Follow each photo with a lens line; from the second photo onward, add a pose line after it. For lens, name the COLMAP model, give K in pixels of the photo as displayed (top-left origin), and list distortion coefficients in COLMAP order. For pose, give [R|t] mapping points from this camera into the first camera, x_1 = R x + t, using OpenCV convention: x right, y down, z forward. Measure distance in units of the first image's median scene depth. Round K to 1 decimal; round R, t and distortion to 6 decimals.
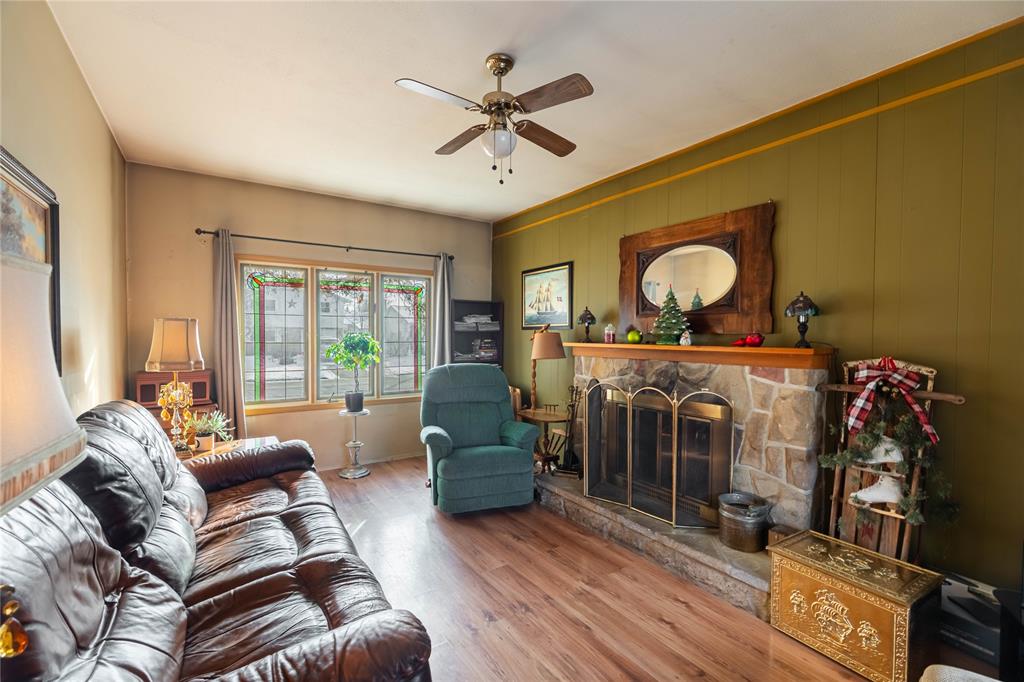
lens RADIAL K [[450.9, 0, 513.5], [0, 450.9, 337.3], [0, 0, 1]] dist [-0.000580, 0.000008]
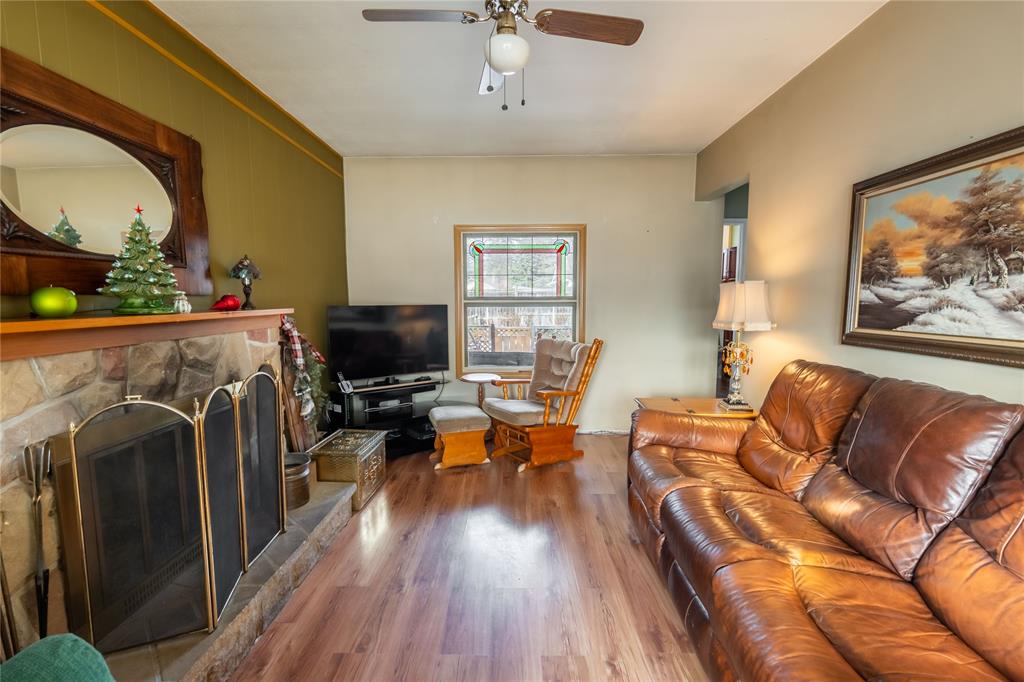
lens RADIAL K [[450.5, 0, 512.9], [0, 450.5, 343.3], [0, 0, 1]] dist [-0.002133, -0.000317]
pose [[-0.824561, -0.060322, 0.562548, -0.300921], [-0.000065, 0.994310, 0.106525, -0.006359], [-0.565773, 0.087800, -0.819873, 0.986472]]
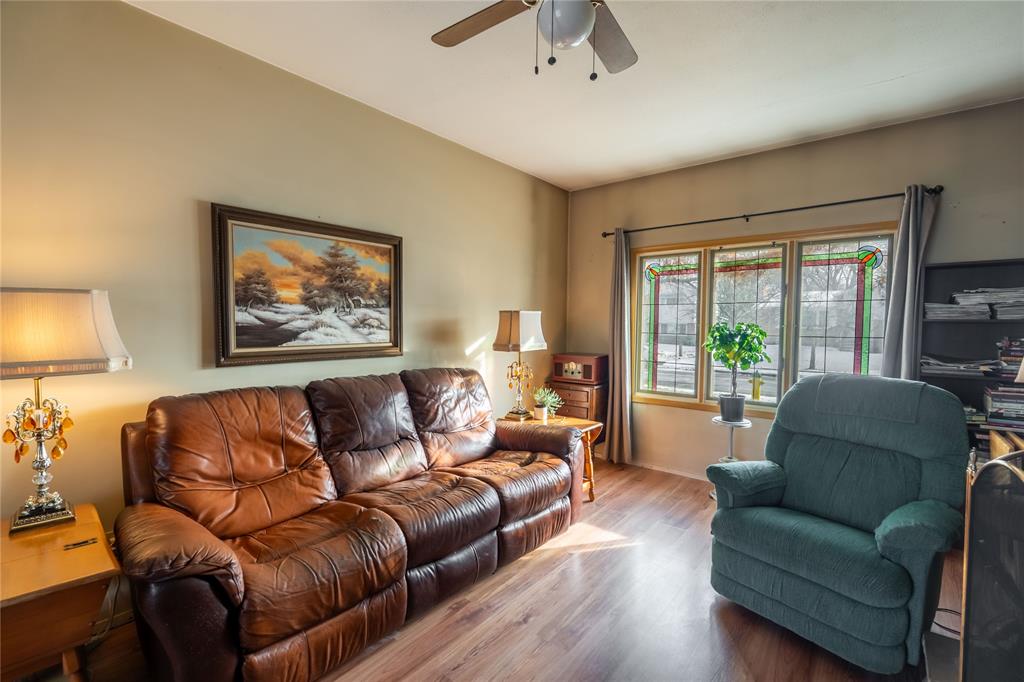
lens RADIAL K [[450.5, 0, 512.9], [0, 450.5, 343.3], [0, 0, 1]] dist [-0.002133, -0.000317]
pose [[0.284849, 0.041211, -0.957686, 0.337952], [-0.013623, 0.999149, 0.038944, 0.000346], [0.958476, 0.001953, 0.285168, 0.437902]]
